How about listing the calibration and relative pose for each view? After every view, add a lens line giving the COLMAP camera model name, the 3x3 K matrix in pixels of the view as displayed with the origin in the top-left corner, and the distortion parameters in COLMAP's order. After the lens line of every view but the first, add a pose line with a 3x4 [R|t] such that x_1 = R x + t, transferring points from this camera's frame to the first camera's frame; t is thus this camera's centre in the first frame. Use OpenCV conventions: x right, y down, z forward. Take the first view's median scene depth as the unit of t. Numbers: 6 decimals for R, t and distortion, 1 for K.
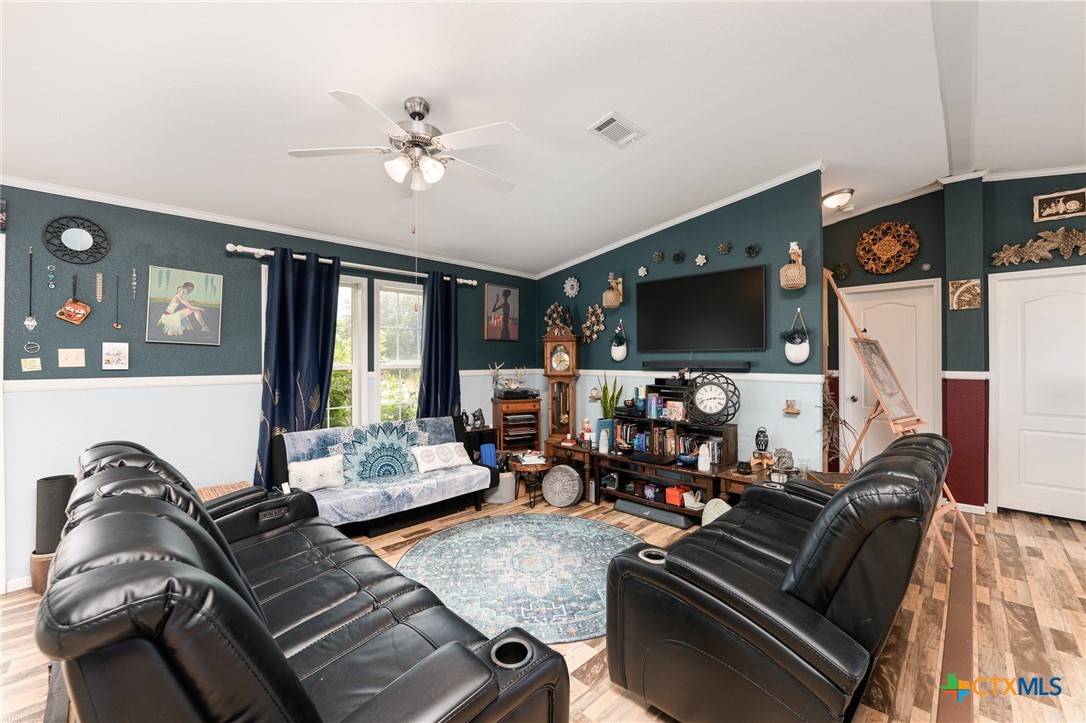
lens RADIAL K [[440.0, 0, 542.4], [0, 440.0, 359.0], [0, 0, 1]] dist [-0.014988, 0.000101]
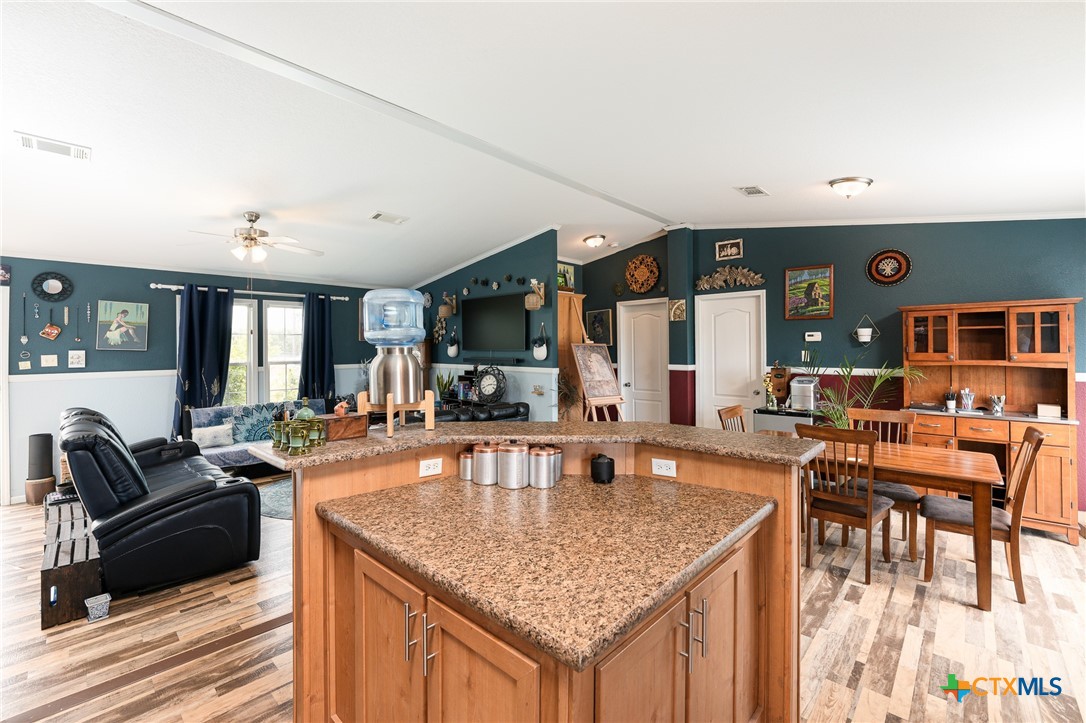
lens RADIAL K [[459.5, 0, 533.8], [0, 459.5, 343.8], [0, 0, 1]] dist [-0.019727, 0.000943]
pose [[0.999889, -0.004824, 0.014092, 0.514476], [0.004885, 0.999979, -0.004295, -0.037393], [-0.014071, 0.004363, 0.999891, -0.520497]]
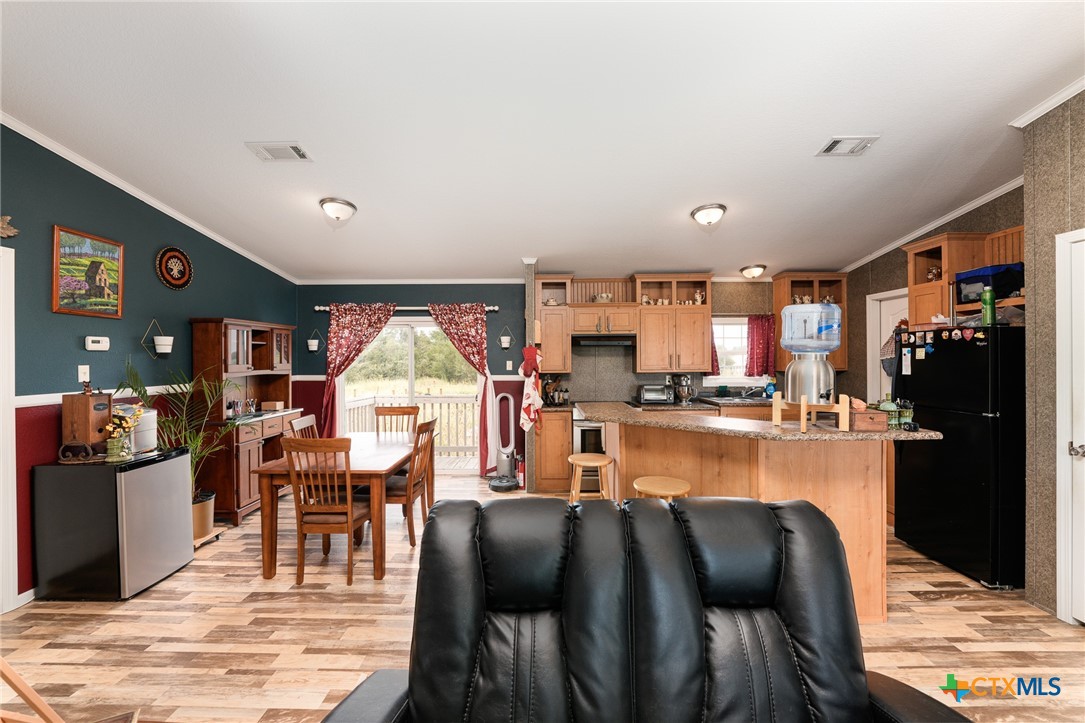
lens RADIAL K [[439.4, 0, 535.8], [0, 439.4, 356.0], [0, 0, 1]] dist [-0.016933, 0.000237]
pose [[-0.689071, 0.007386, 0.724656, 0.168059], [0.003977, 0.999972, -0.006411, -0.027583], [-0.724682, -0.001535, -0.689081, 0.769173]]
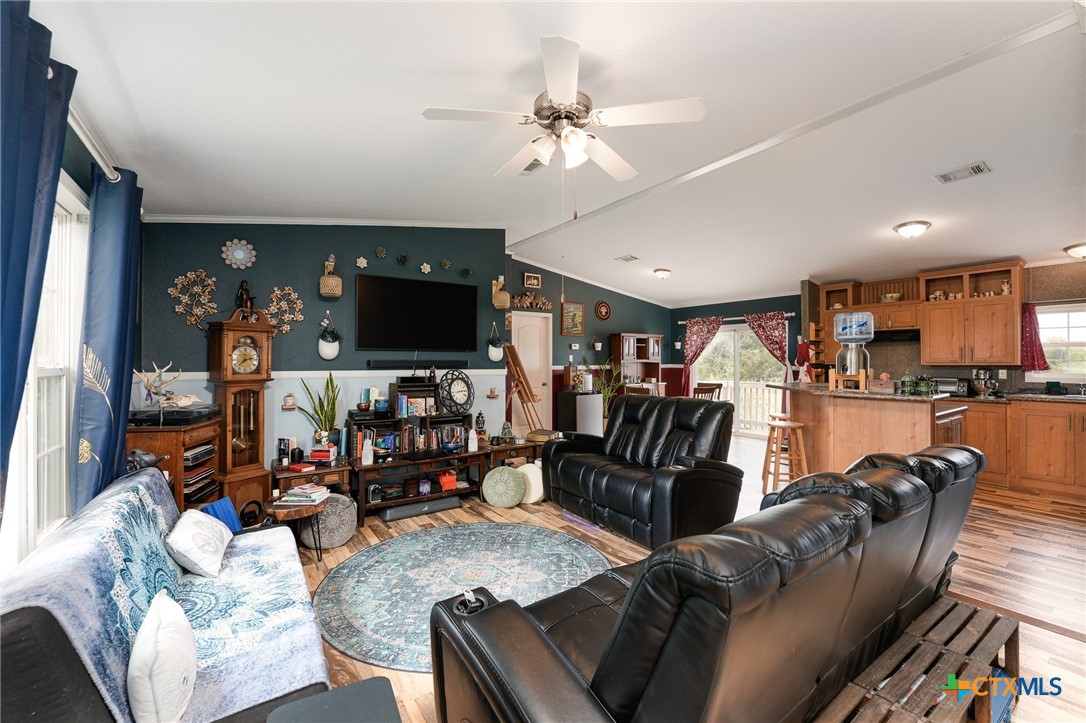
lens RADIAL K [[443.5, 0, 546.5], [0, 443.5, 355.5], [0, 0, 1]] dist [-0.018851, 0.000321]
pose [[0.184211, 0.011662, 0.982818, -0.748654], [-0.002784, 0.999932, -0.011344, 0.006230], [-0.982883, -0.000646, 0.184230, 0.552899]]
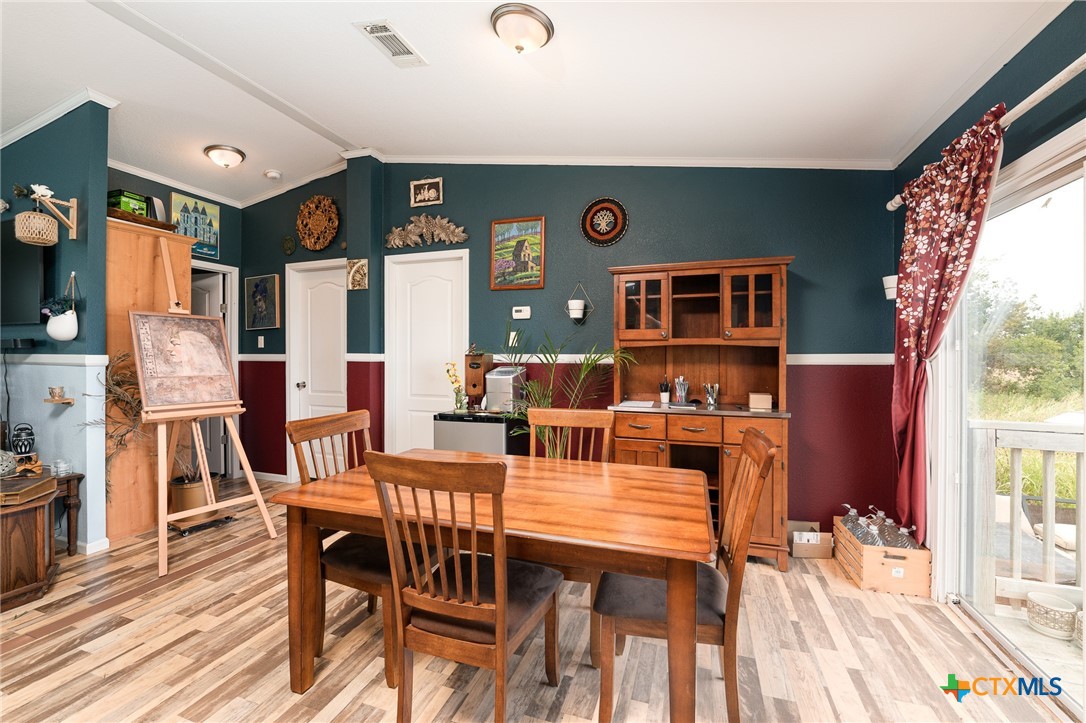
lens RADIAL K [[443.5, 0, 546.5], [0, 443.5, 355.5], [0, 0, 1]] dist [-0.018851, 0.000321]
pose [[0.899180, 0.000278, 0.437580, 0.979569], [-0.004264, 0.999958, 0.008128, 0.025051], [-0.437559, -0.009174, 0.899143, -0.086880]]
